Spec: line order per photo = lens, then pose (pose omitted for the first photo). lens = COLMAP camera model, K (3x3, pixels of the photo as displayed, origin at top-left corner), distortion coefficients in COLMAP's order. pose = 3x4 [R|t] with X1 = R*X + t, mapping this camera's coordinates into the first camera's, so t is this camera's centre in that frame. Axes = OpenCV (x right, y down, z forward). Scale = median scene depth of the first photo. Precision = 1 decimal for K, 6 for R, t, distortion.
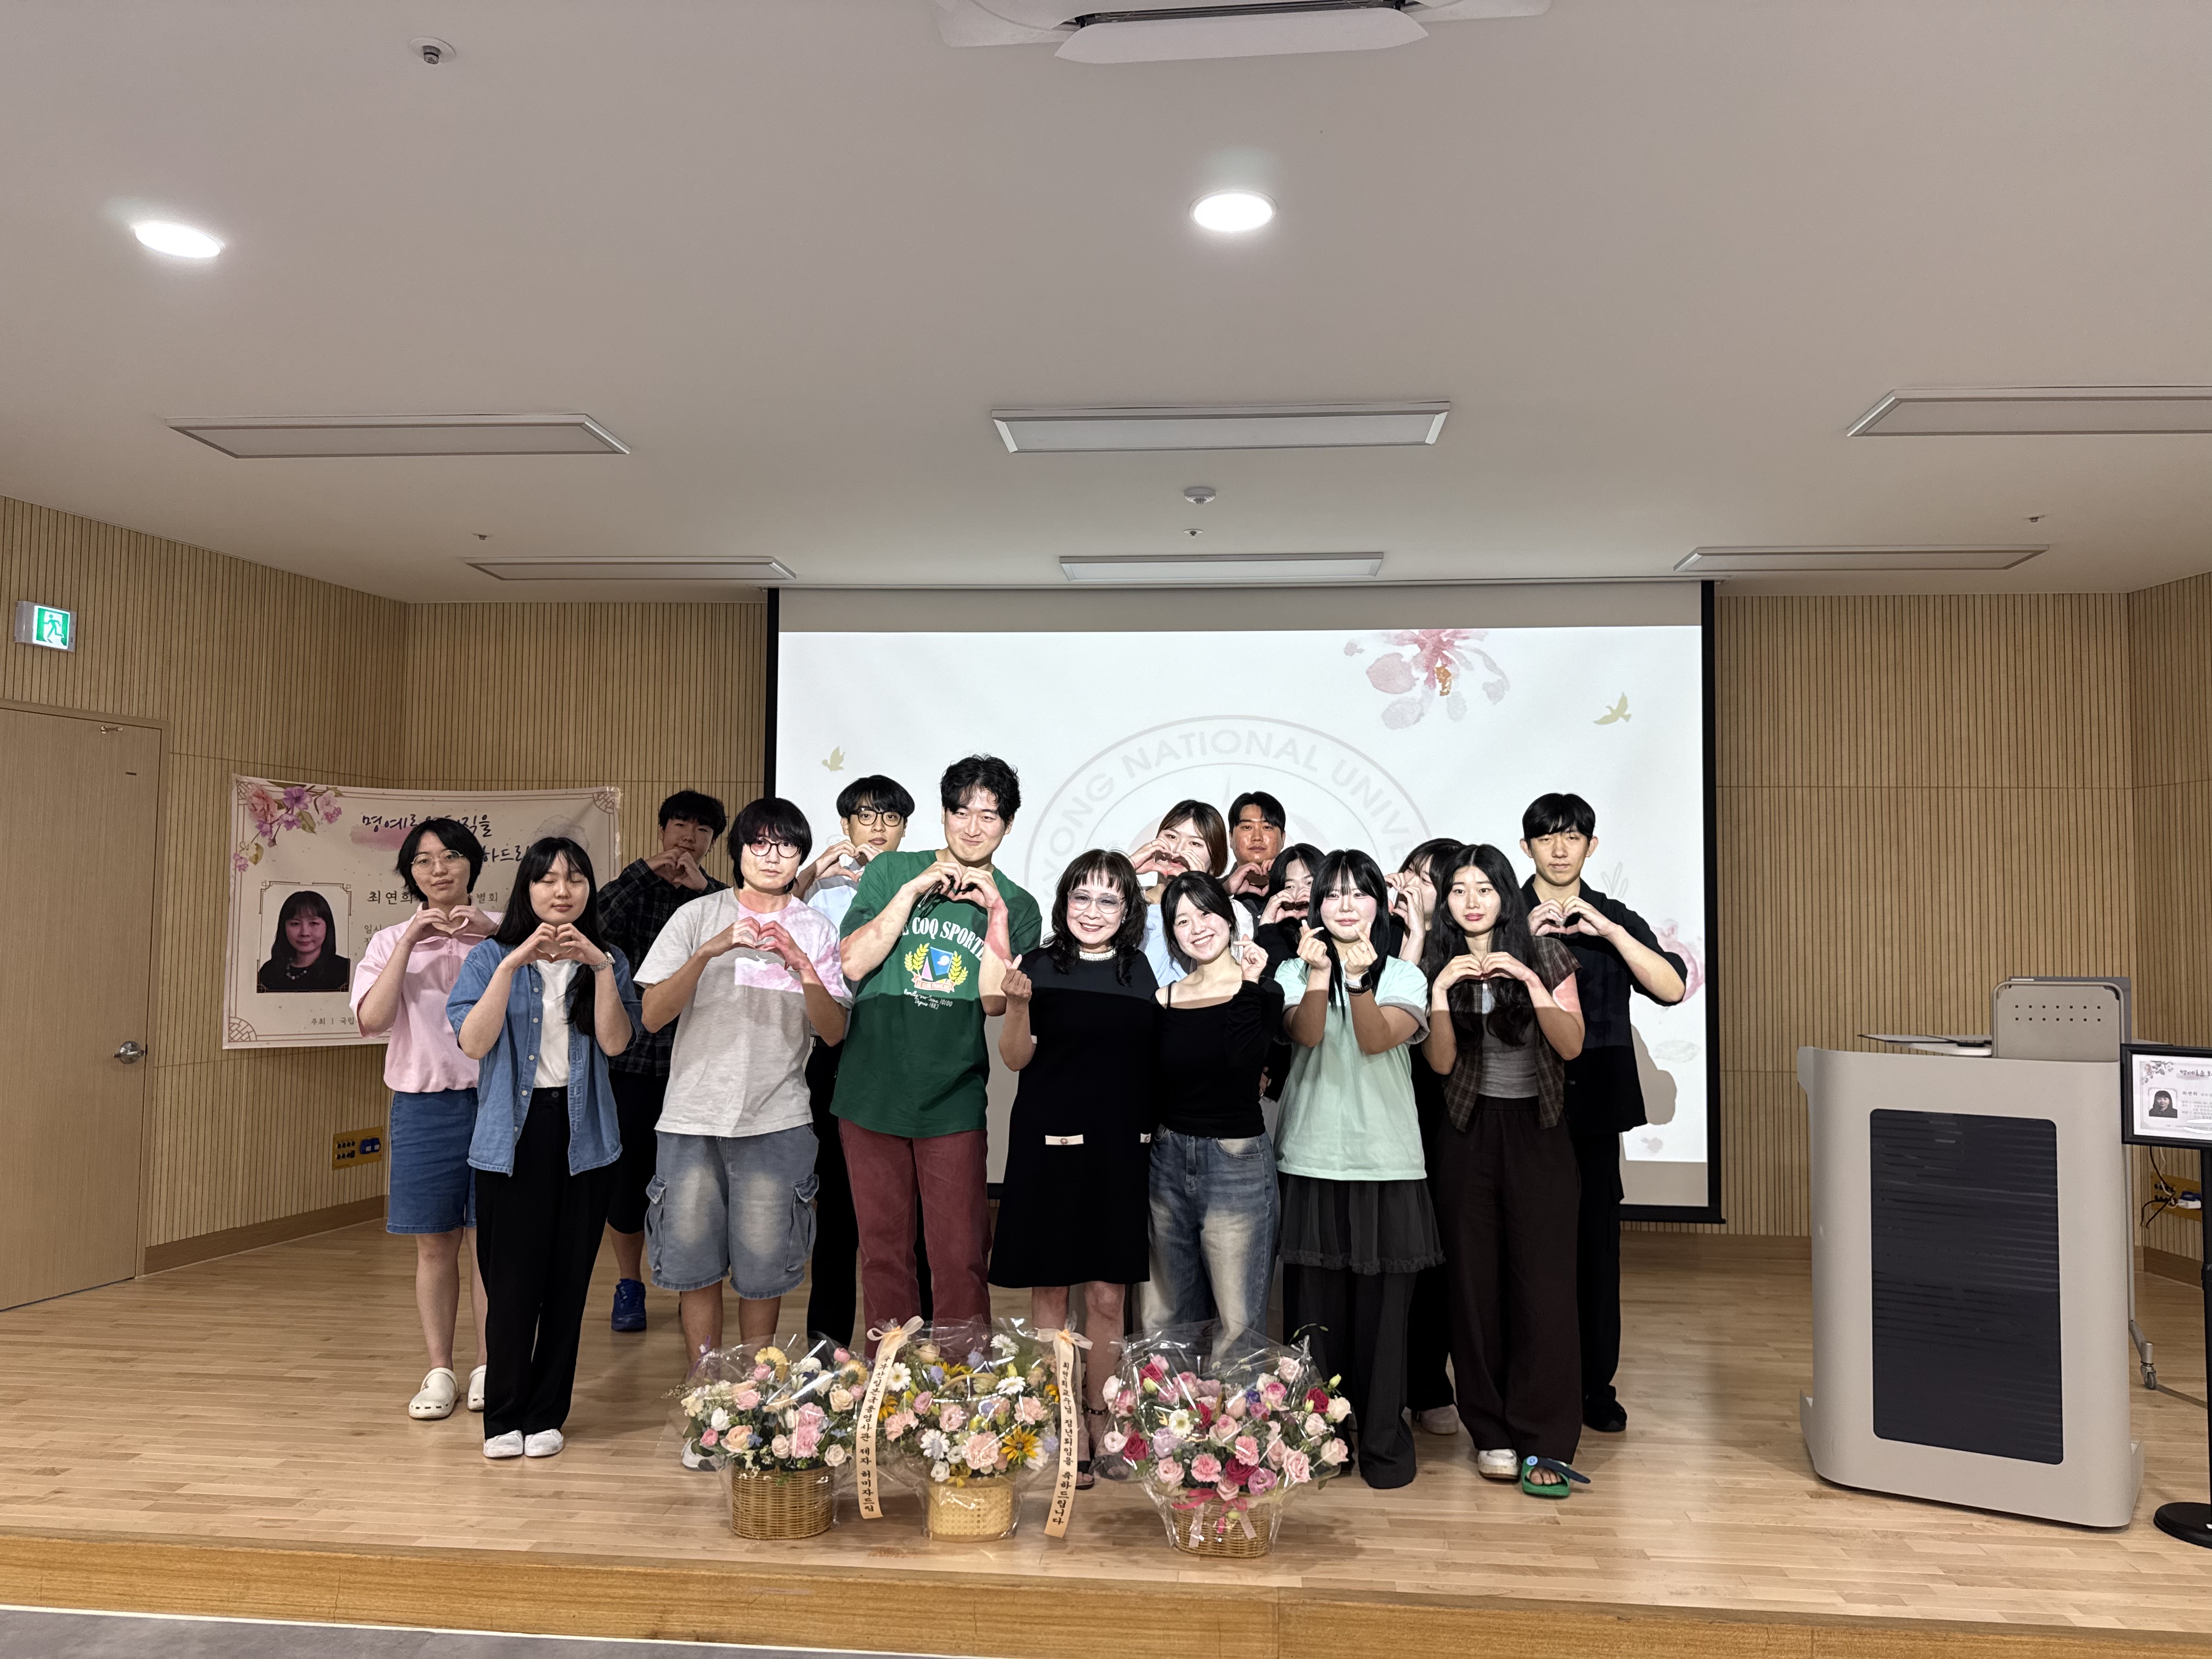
lens RADIAL K [[1570.5, 0, 1107.3], [0, 1570.5, 829.5], [0, 0, 1]] dist [0.025574, -0.030513]
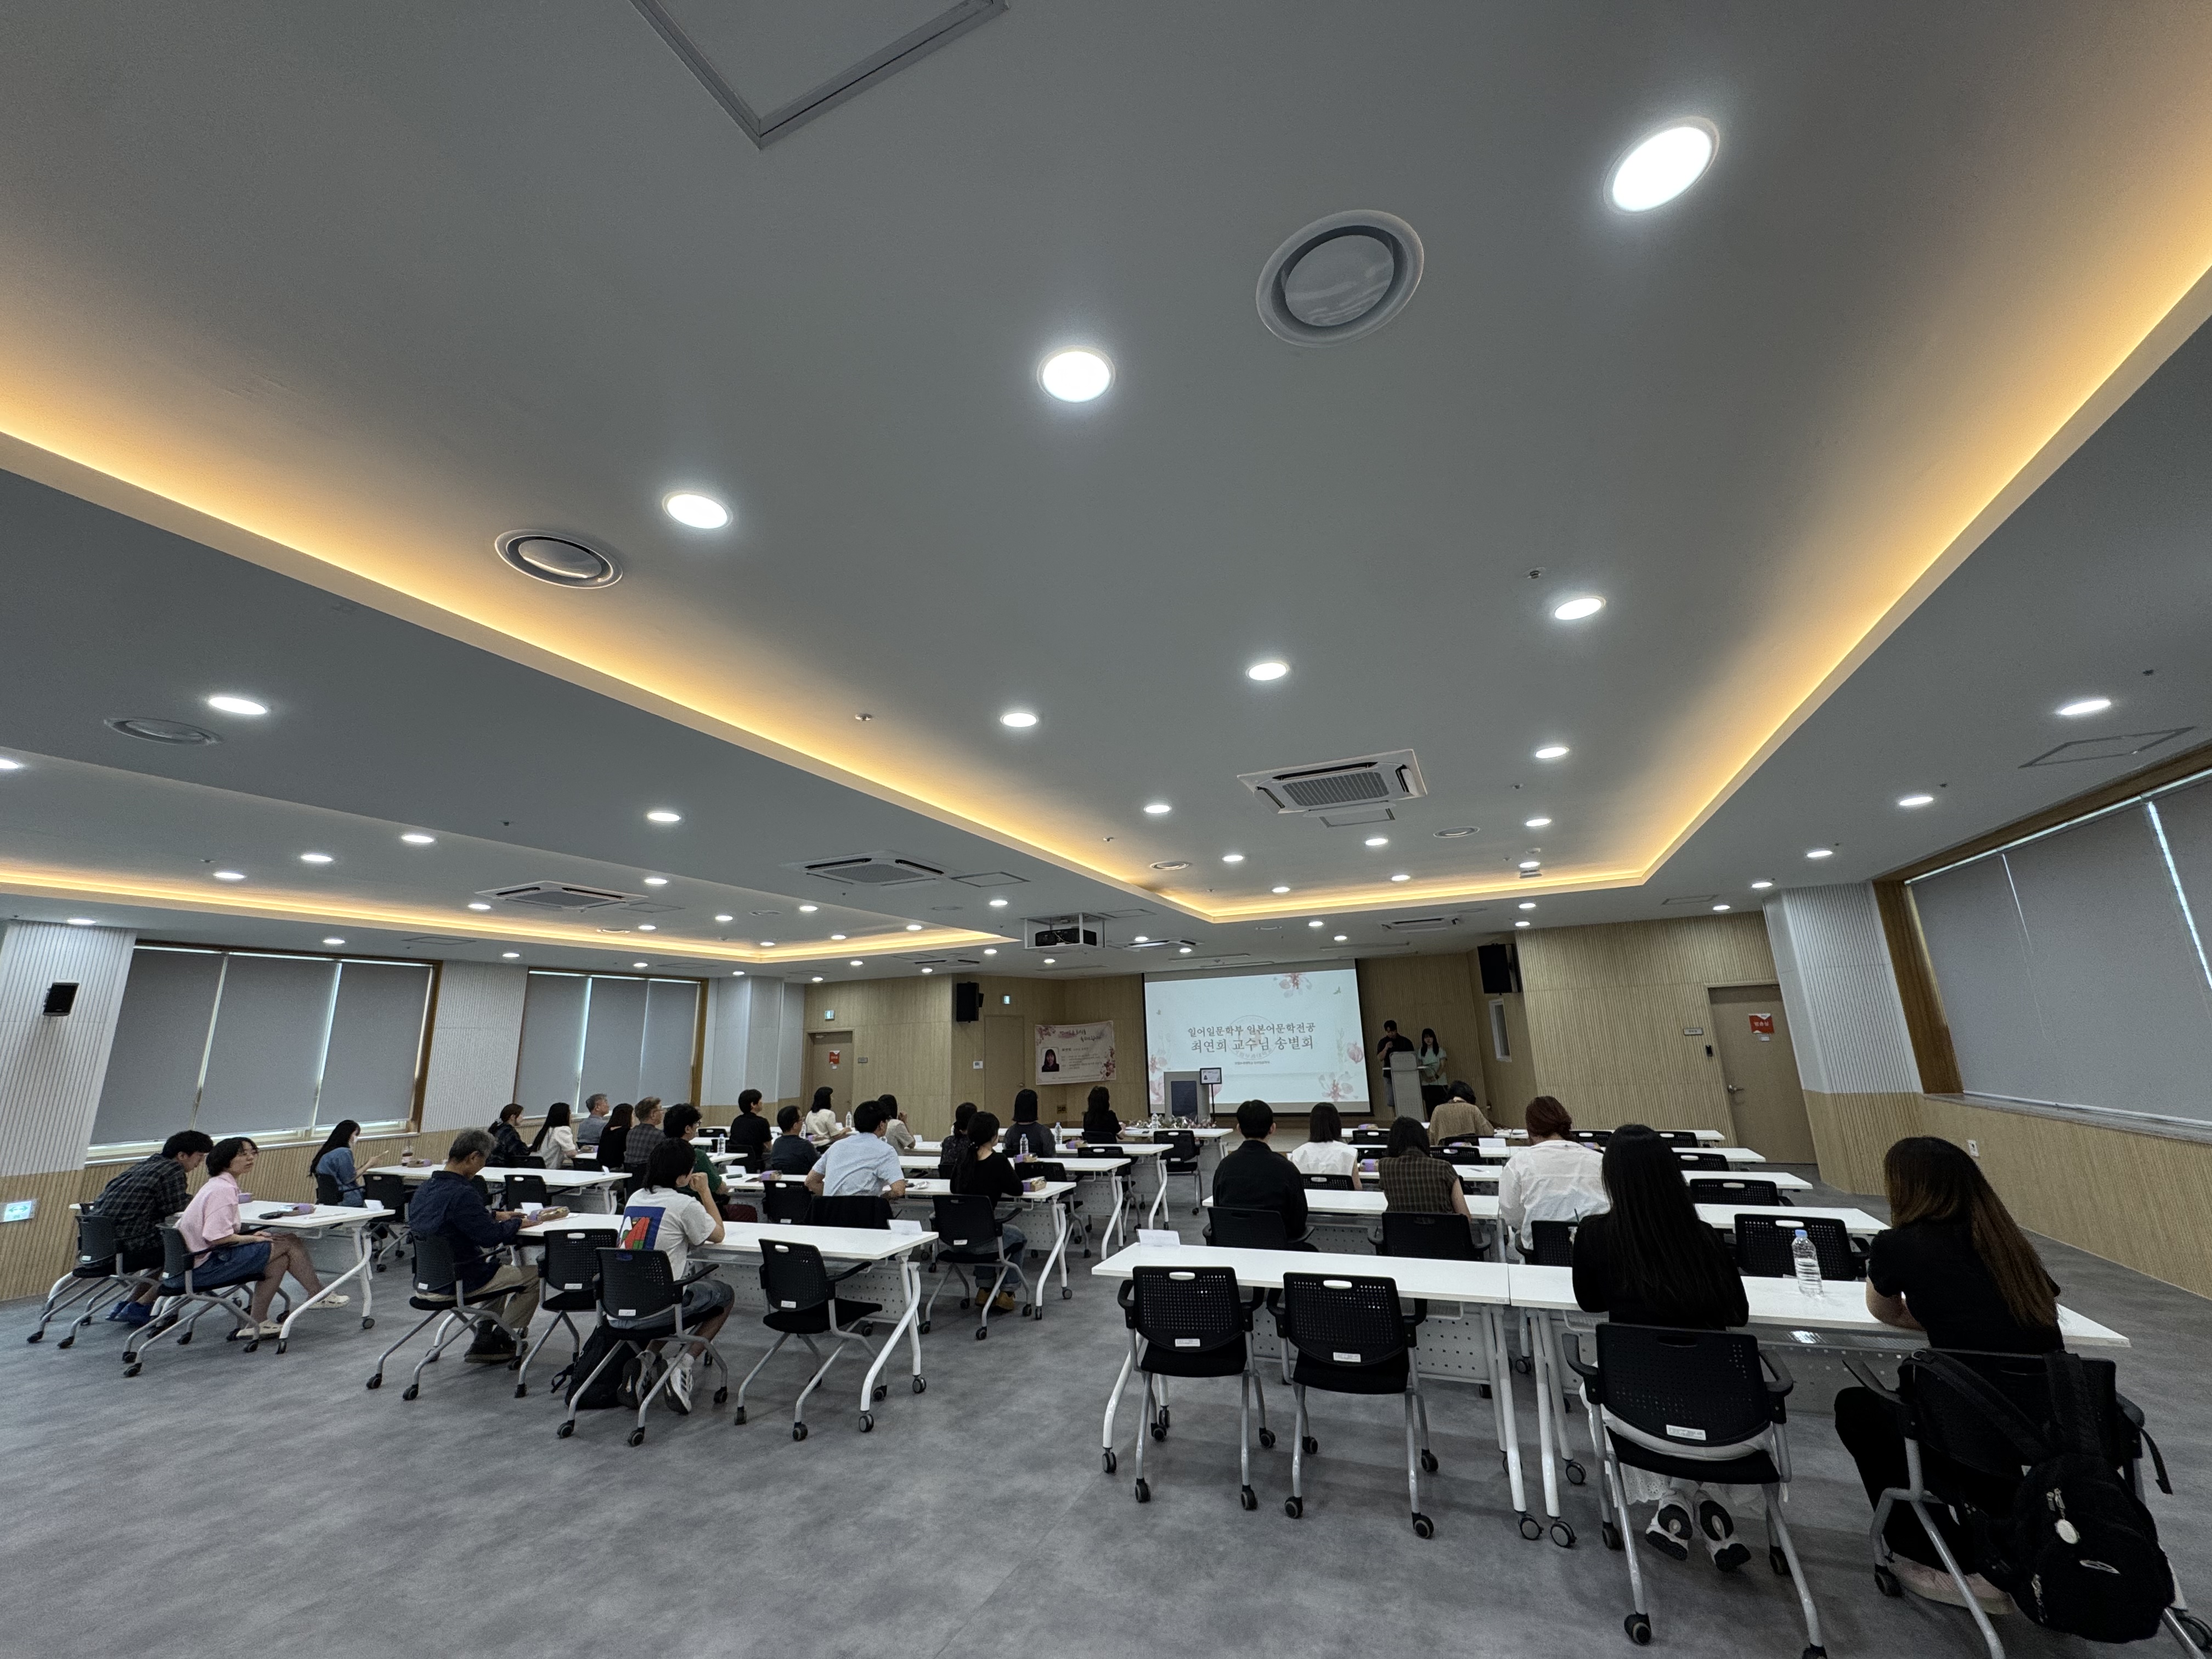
lens RADIAL K [[884.7, 0, 1112.2], [0, 884.7, 834.0], [0, 0, 1]] dist [0.007264, 0.000285]
pose [[0.949704, -0.116806, -0.290550, 0.499890], [0.063912, 0.980599, -0.185313, -0.088872], [0.306559, 0.157423, 0.938744, -1.502137]]
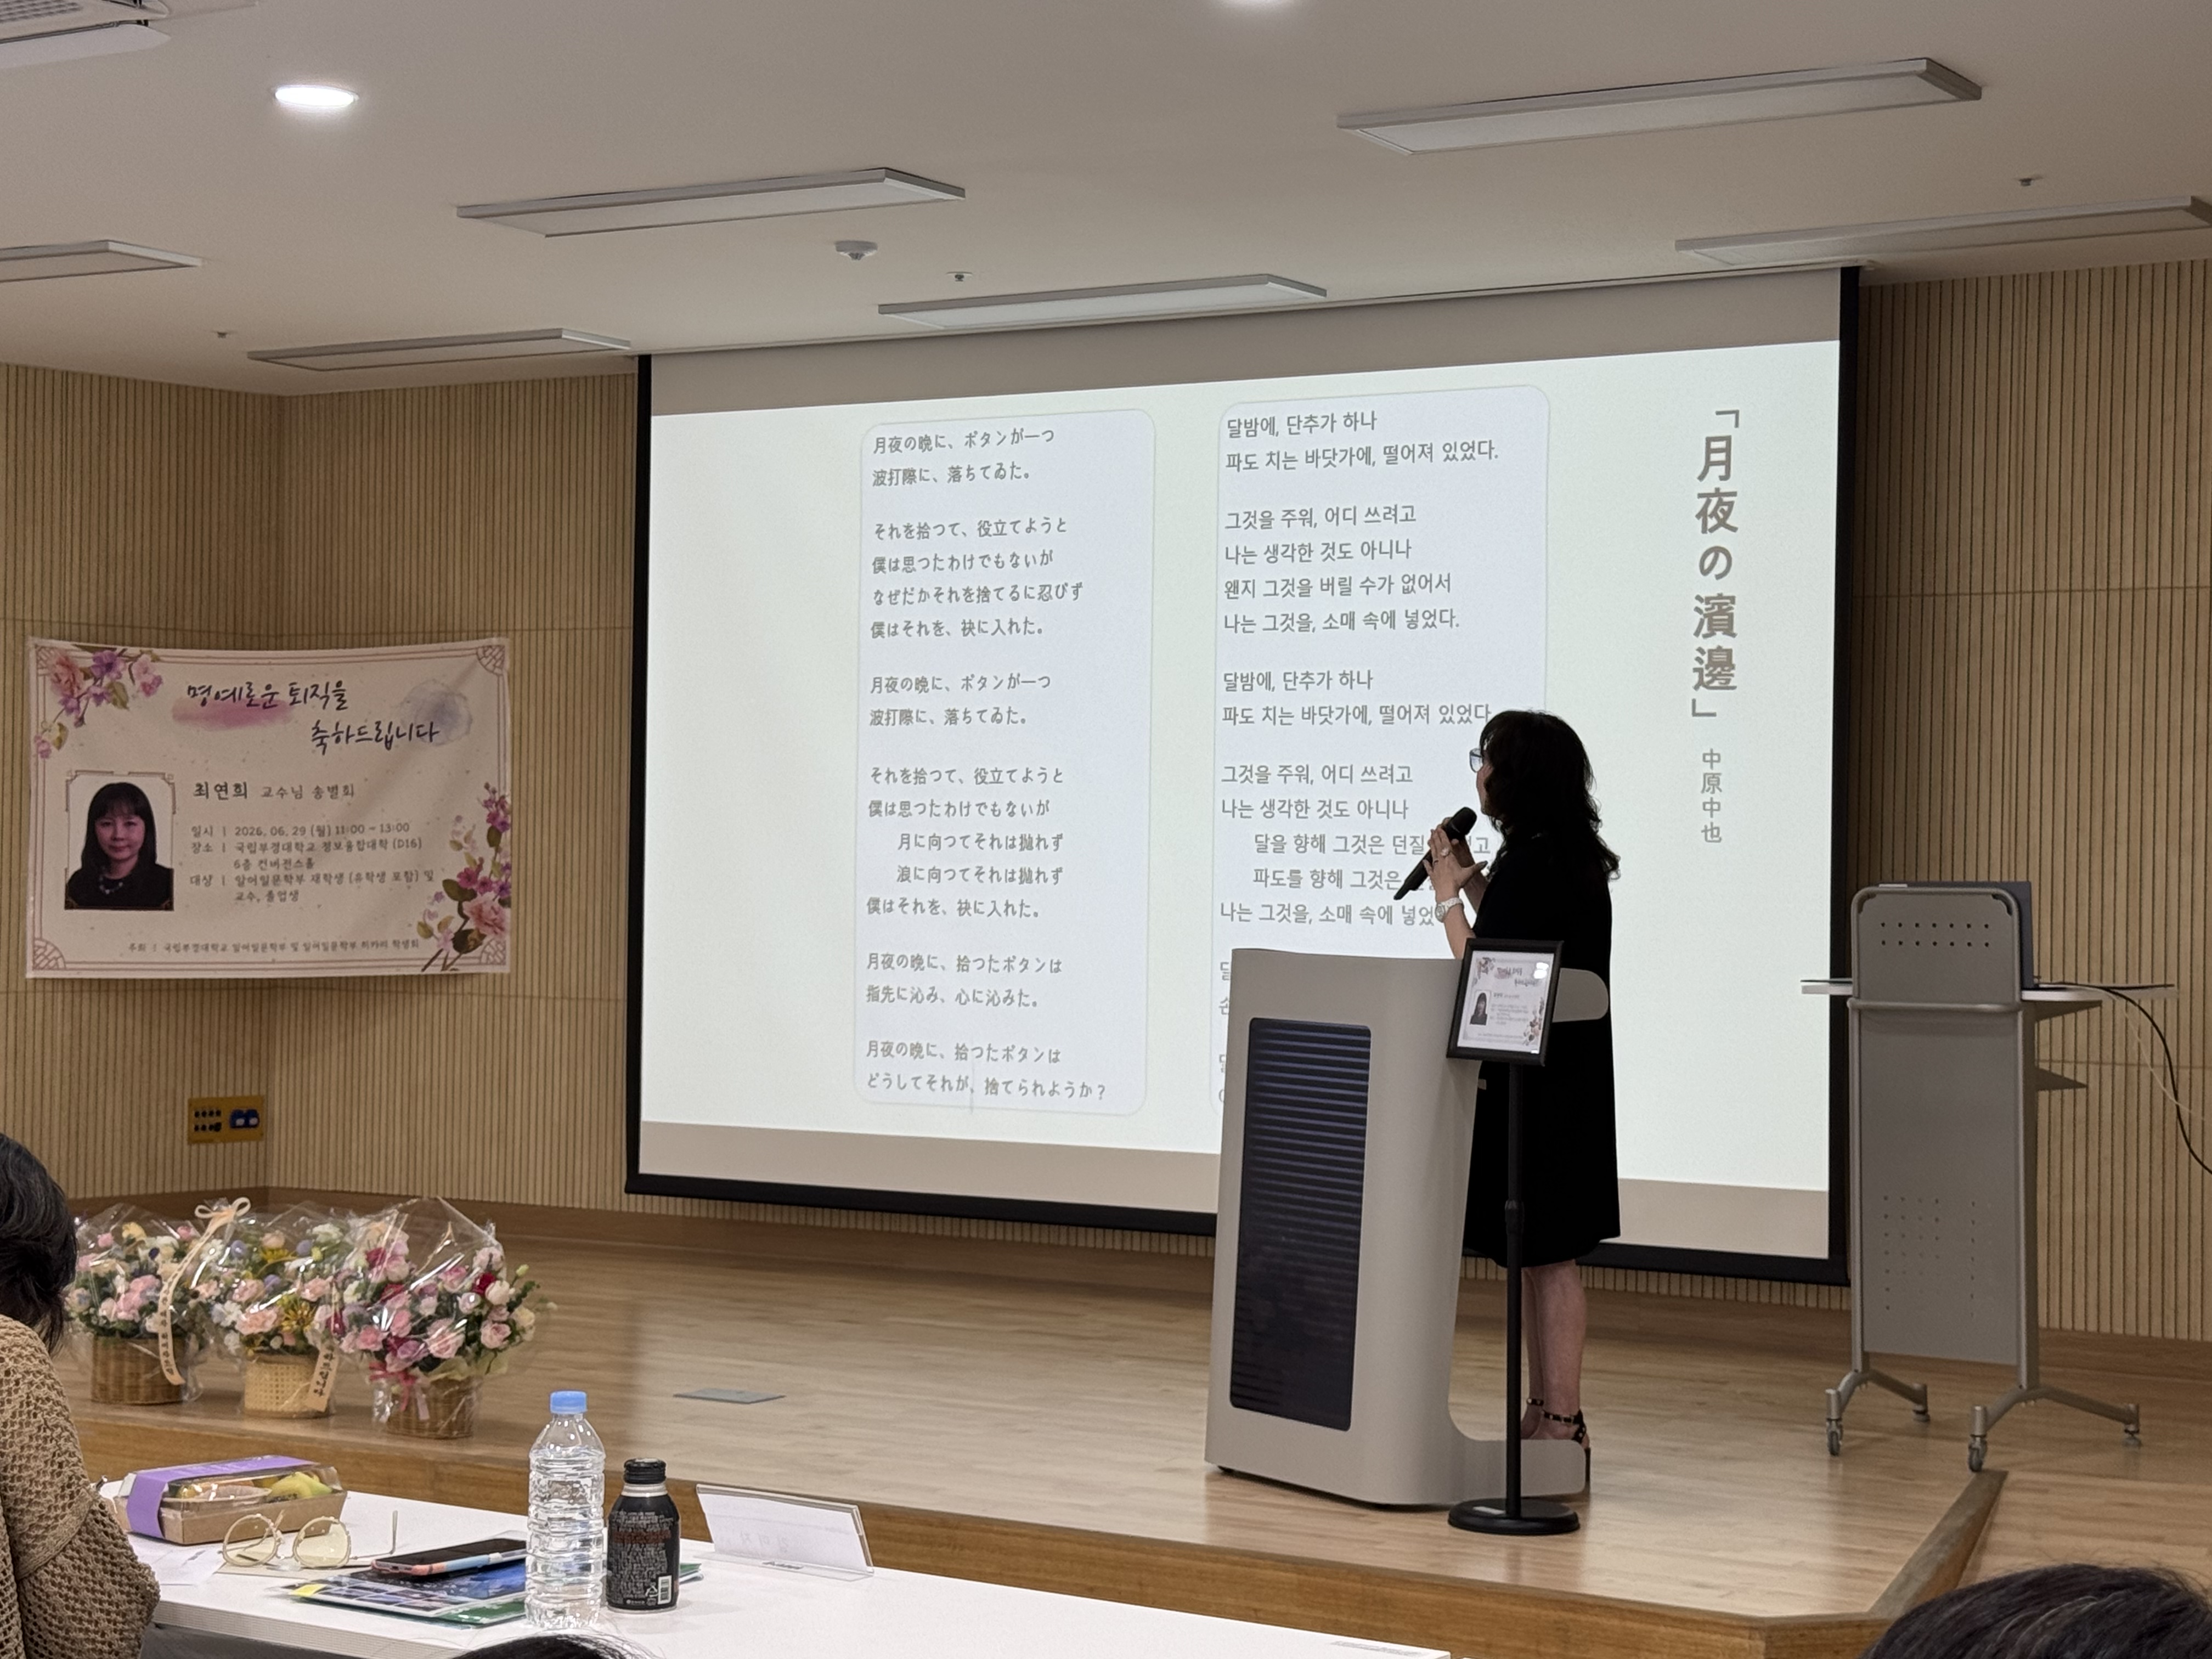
lens RADIAL K [[3801.7, 0, 1128.0], [0, 3801.7, 841.3], [0, 0, 1]] dist [0.149968, 0.000000]
pose [[0.892453, -0.001012, -0.451139, 0.832751], [0.021396, 0.998967, 0.040086, 0.002075], [0.450633, -0.045427, 0.891553, -0.502190]]
